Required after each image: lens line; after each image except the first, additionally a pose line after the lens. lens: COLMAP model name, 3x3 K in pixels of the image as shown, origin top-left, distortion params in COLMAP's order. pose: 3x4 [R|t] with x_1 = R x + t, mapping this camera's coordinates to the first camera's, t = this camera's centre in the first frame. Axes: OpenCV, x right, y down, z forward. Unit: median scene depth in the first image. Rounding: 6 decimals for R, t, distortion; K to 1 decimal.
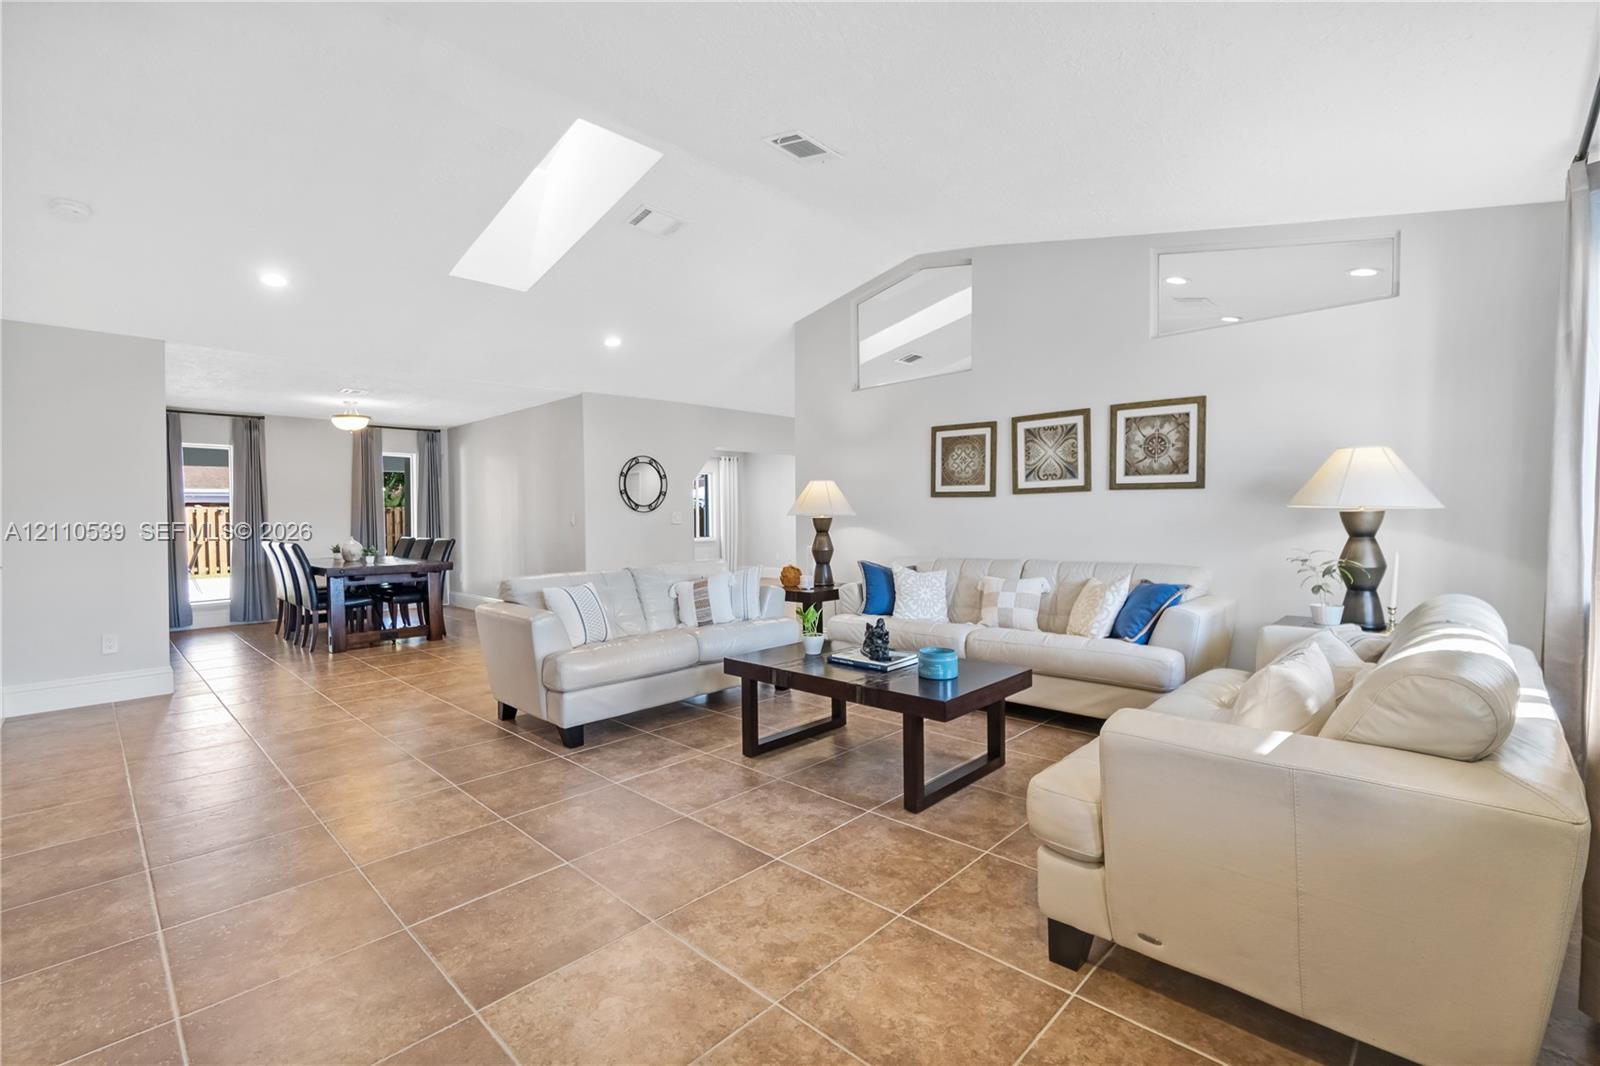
lens RADIAL K [[701.0, 0, 800.0], [0, 701.0, 533.0], [0, 0, 1]] dist [0.001306, 0.000025]
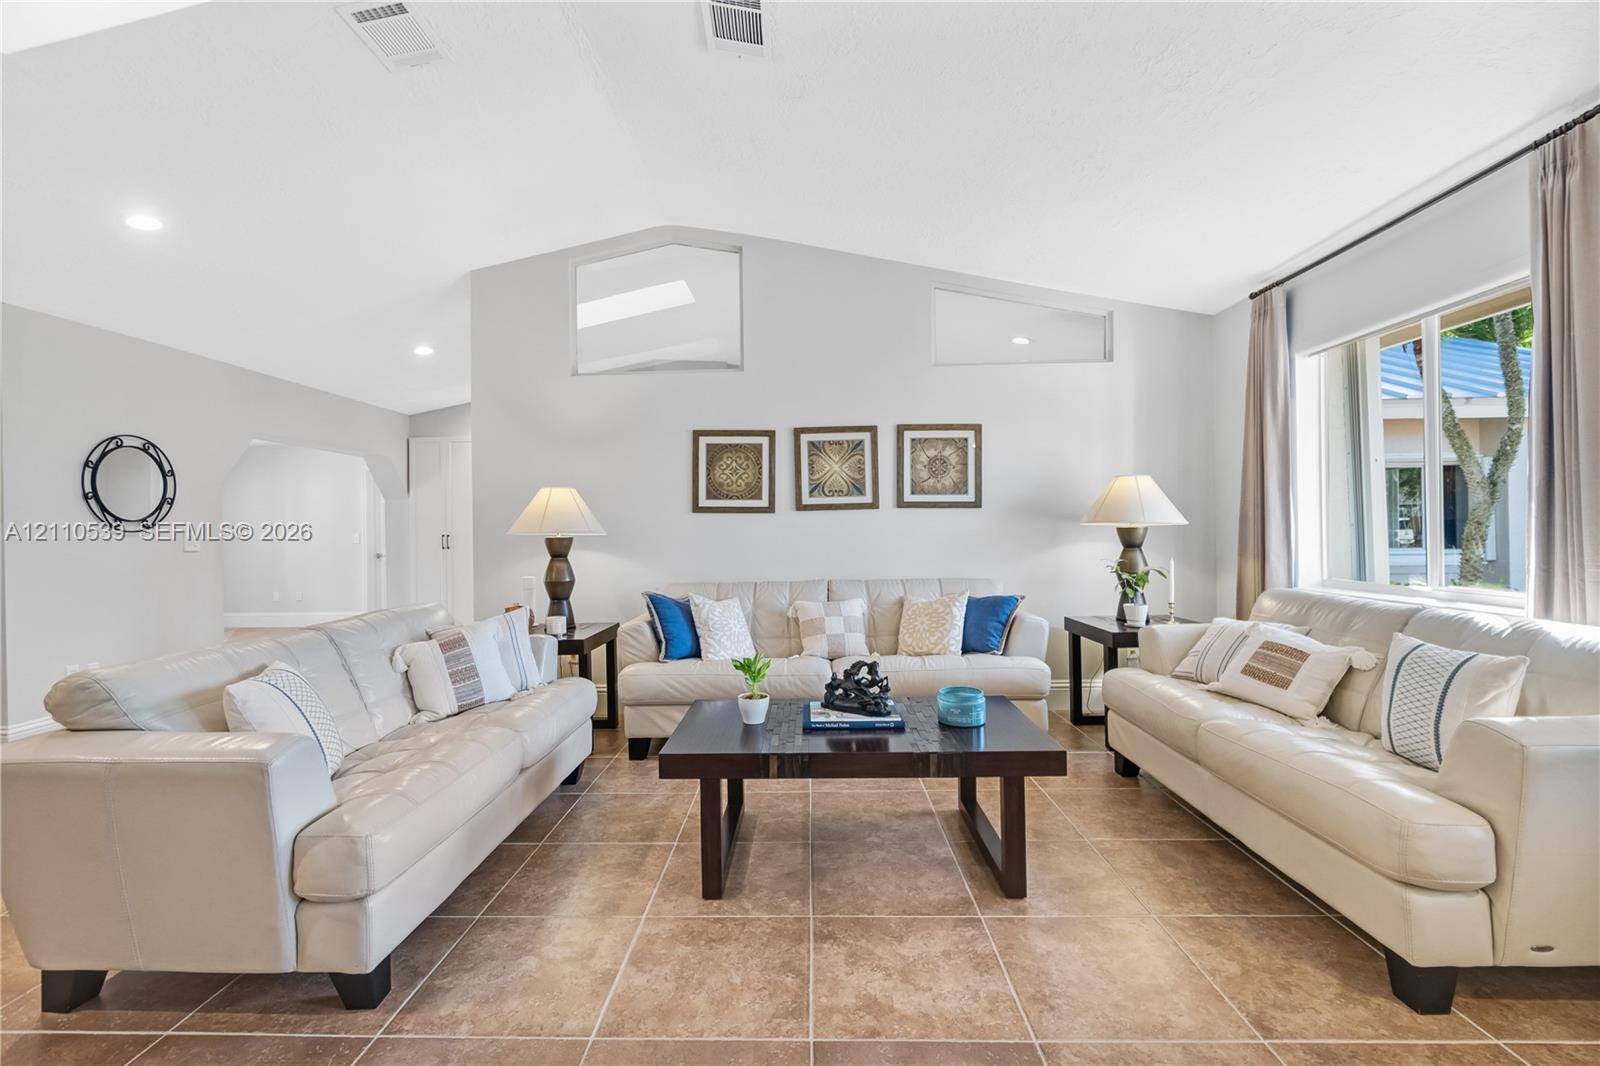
lens RADIAL K [[700.6, 0, 790.6], [0, 700.6, 534.2], [0, 0, 1]] dist [-0.000442, 0.000389]
pose [[0.744860, -0.000369, 0.667220, -0.337137], [0.022870, 0.999426, -0.024978, -0.001378], [-0.666828, 0.033864, 0.744442, 0.337749]]
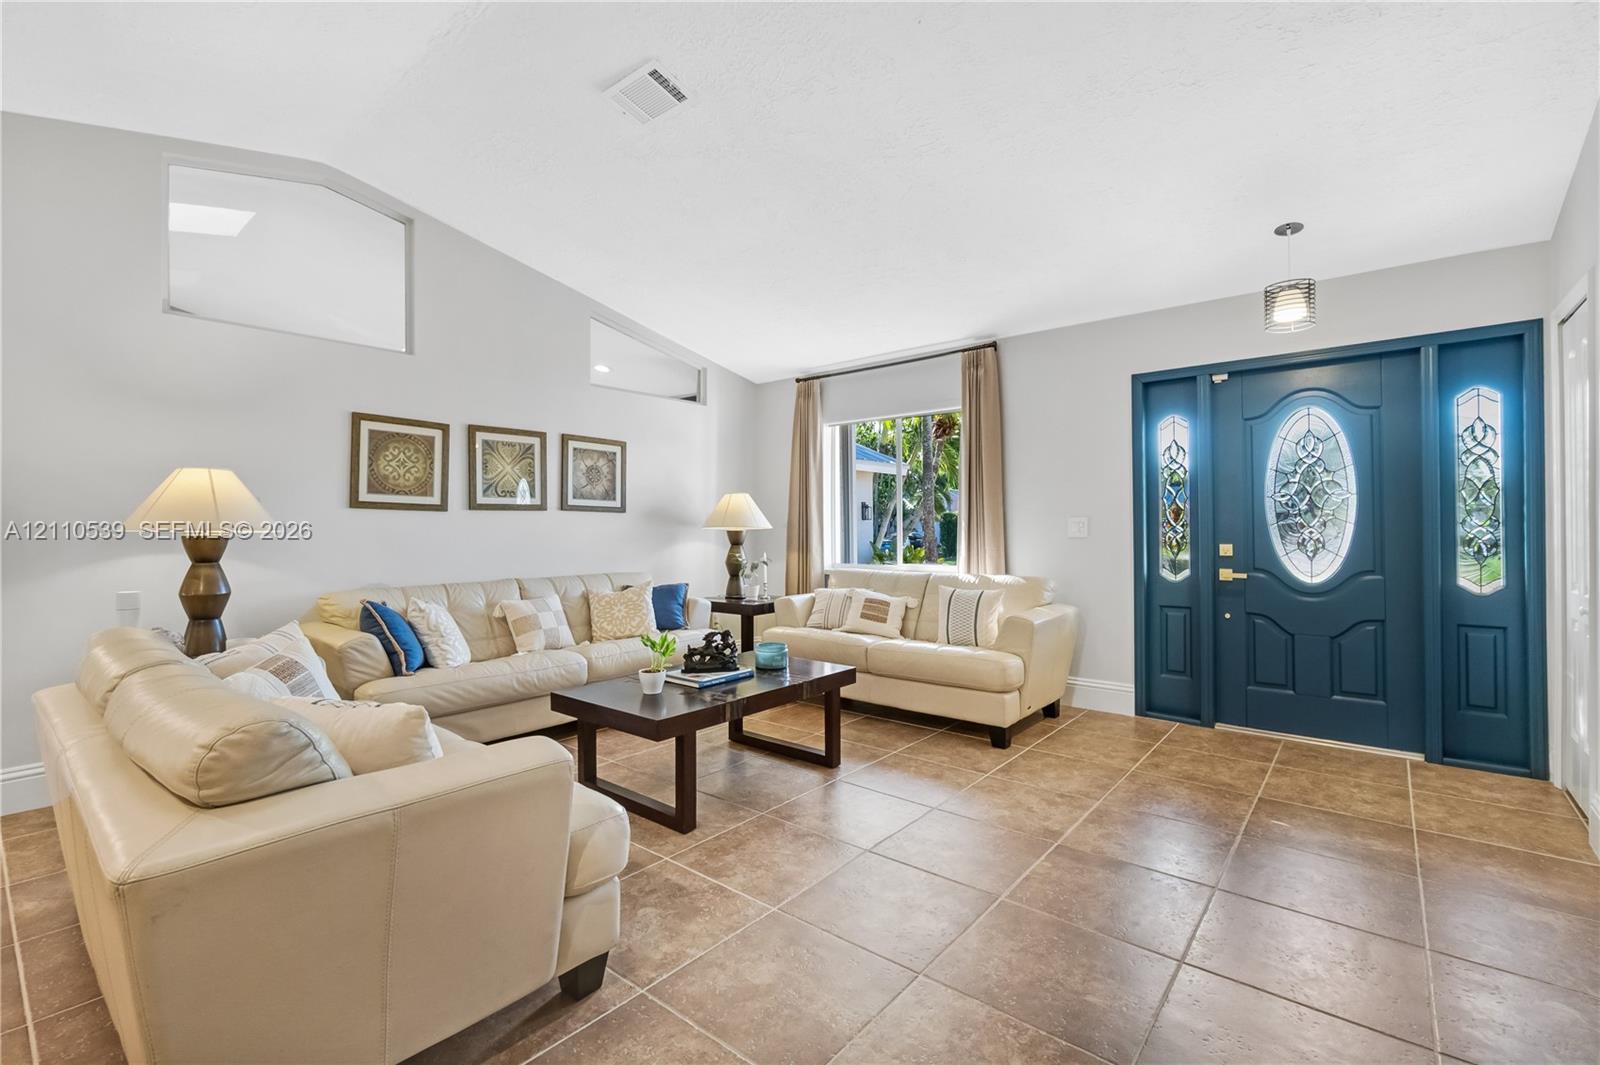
lens RADIAL K [[700.9, 0, 783.5], [0, 700.9, 524.4], [0, 0, 1]] dist [-0.000247, -0.000279]
pose [[-0.051542, 0.019775, 0.998475, -0.651195], [0.031002, 0.999354, -0.018192, -0.008029], [-0.998190, 0.030017, -0.052122, 0.685648]]
